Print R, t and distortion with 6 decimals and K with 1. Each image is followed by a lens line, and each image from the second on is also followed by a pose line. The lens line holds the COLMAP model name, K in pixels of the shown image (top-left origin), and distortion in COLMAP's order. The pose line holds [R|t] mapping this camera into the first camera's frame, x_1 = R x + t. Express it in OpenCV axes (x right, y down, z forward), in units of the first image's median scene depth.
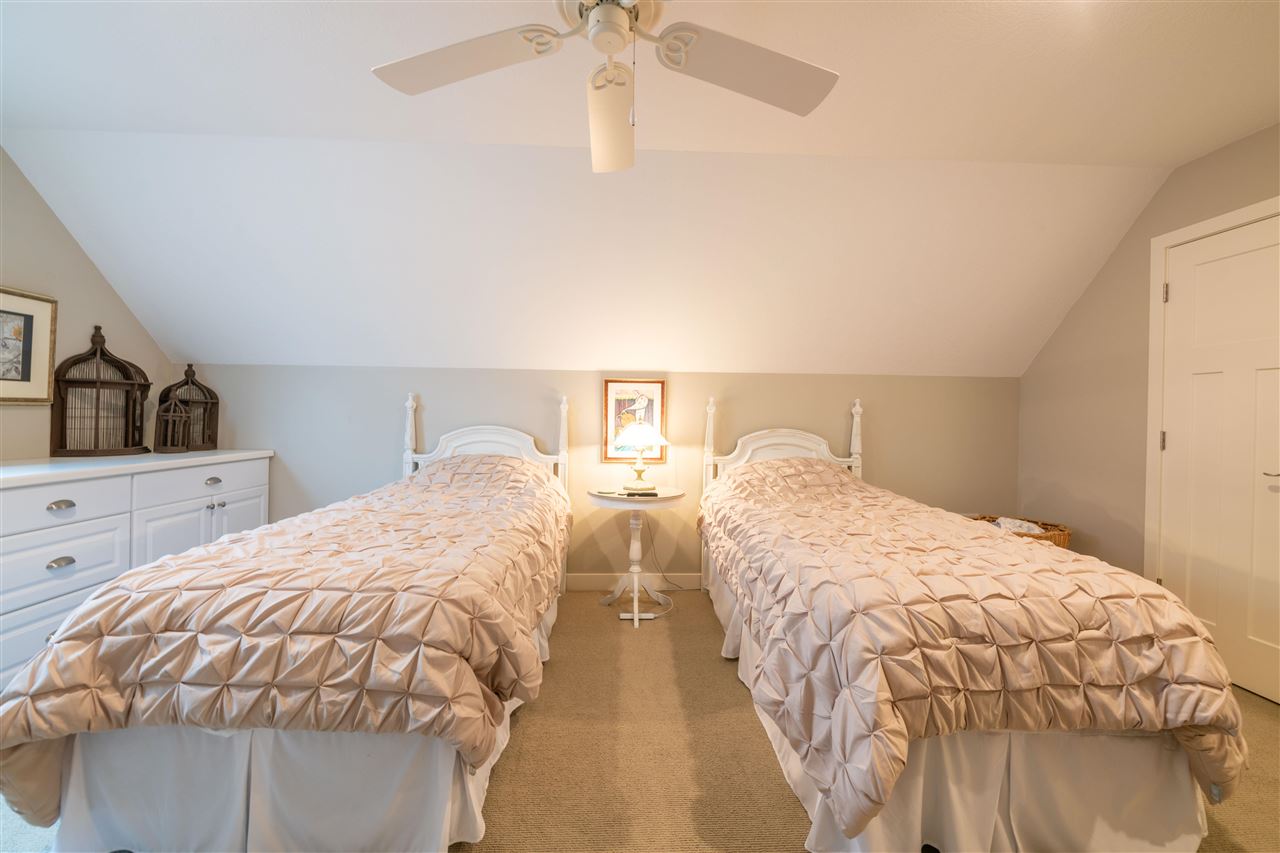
lens RADIAL K [[505.7, 0, 647.1], [0, 505.7, 414.1], [0, 0, 1]] dist [0.003352, -0.006350]
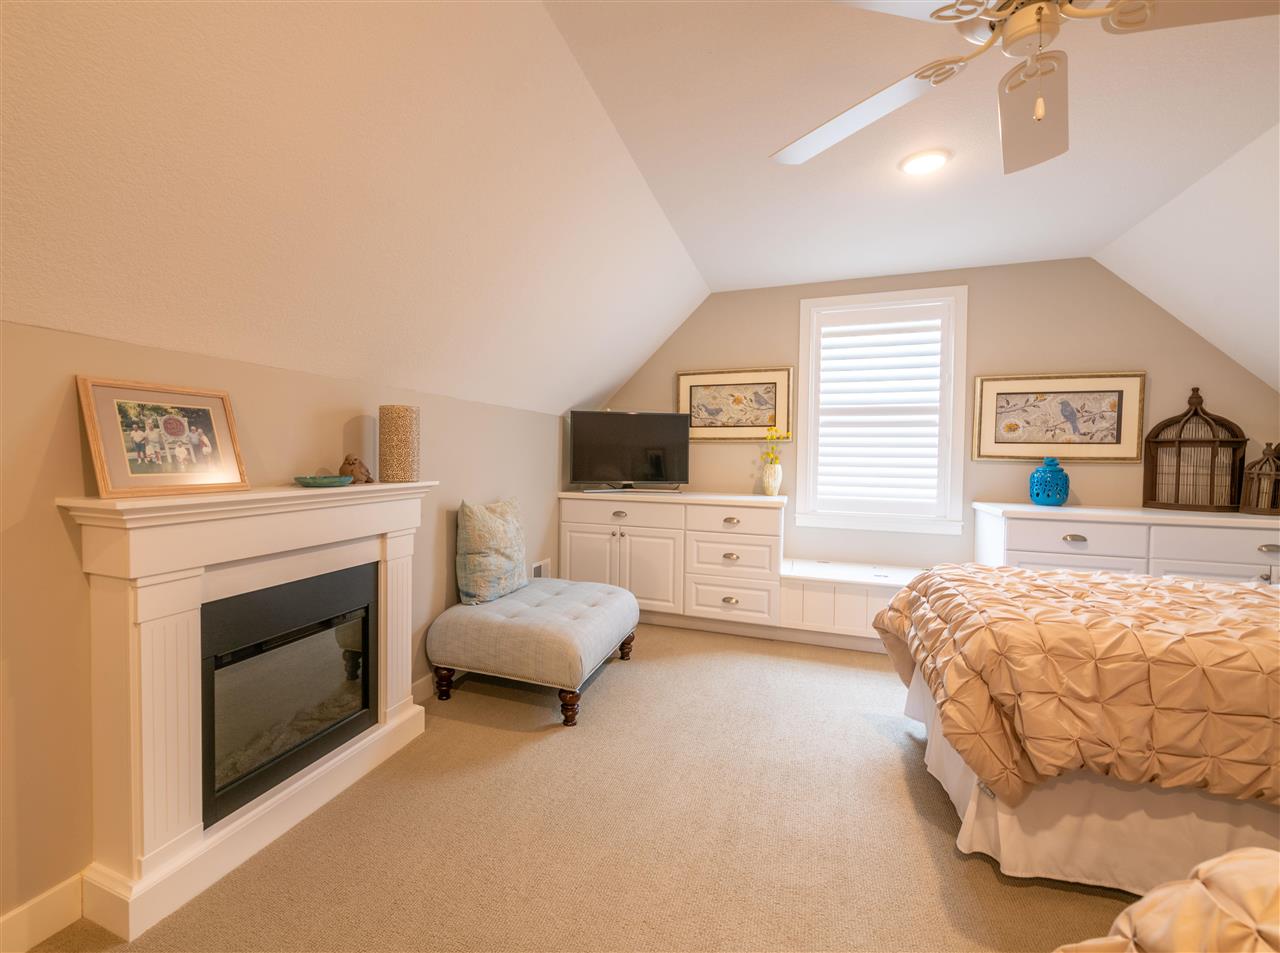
lens RADIAL K [[559.8, 0, 578.9], [0, 559.8, 466.6], [0, 0, 1]] dist [0.001615, -0.004859]
pose [[-0.416713, -0.004565, -0.909027, 0.503954], [-0.017260, 0.999847, 0.002891, 0.009083], [0.908874, 0.016895, -0.416728, 0.309235]]
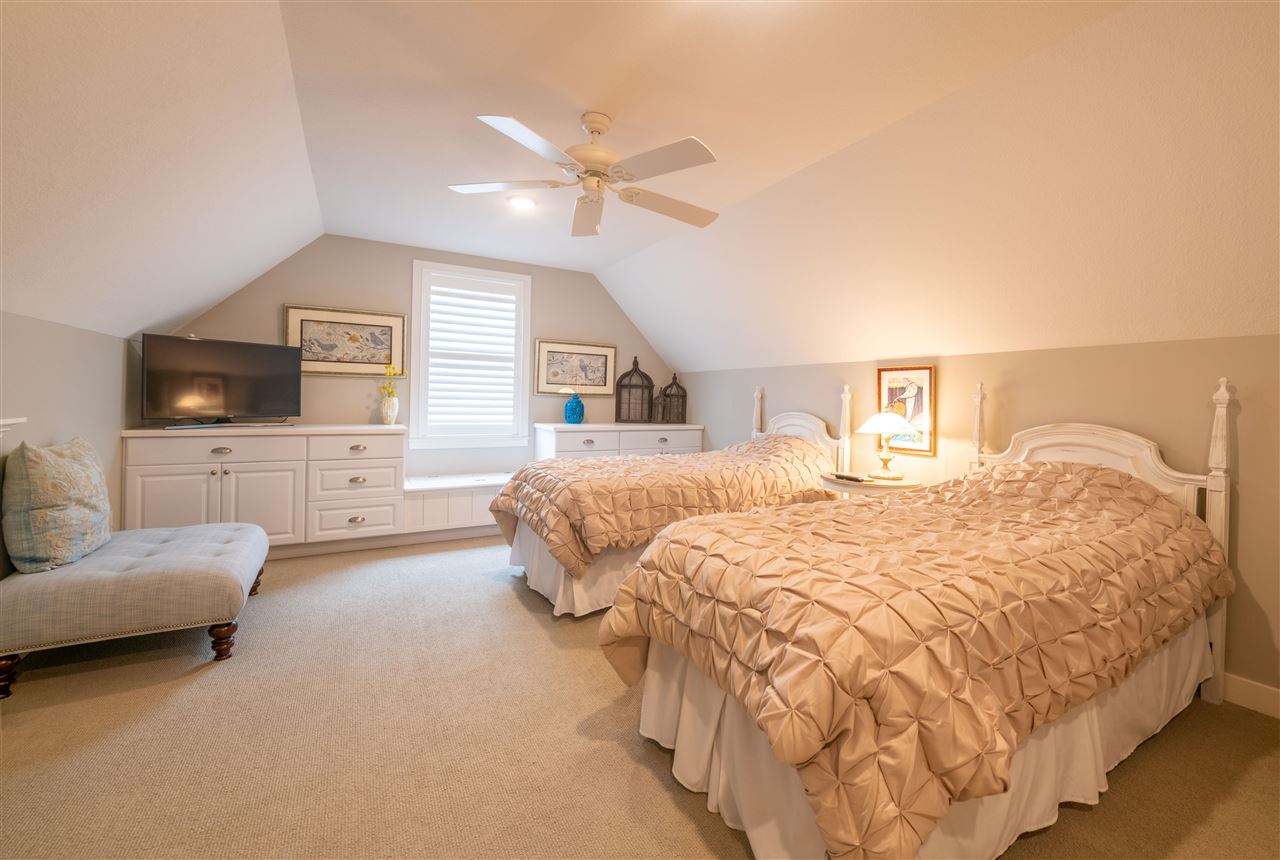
lens RADIAL K [[526.9, 0, 675.6], [0, 526.9, 403.5], [0, 0, 1]] dist [0.001143, -0.003627]
pose [[0.478133, 0.002491, -0.878284, 0.763265], [-0.012378, 0.999916, -0.003902, 0.012617], [0.878200, 0.012737, 0.478124, 0.161411]]
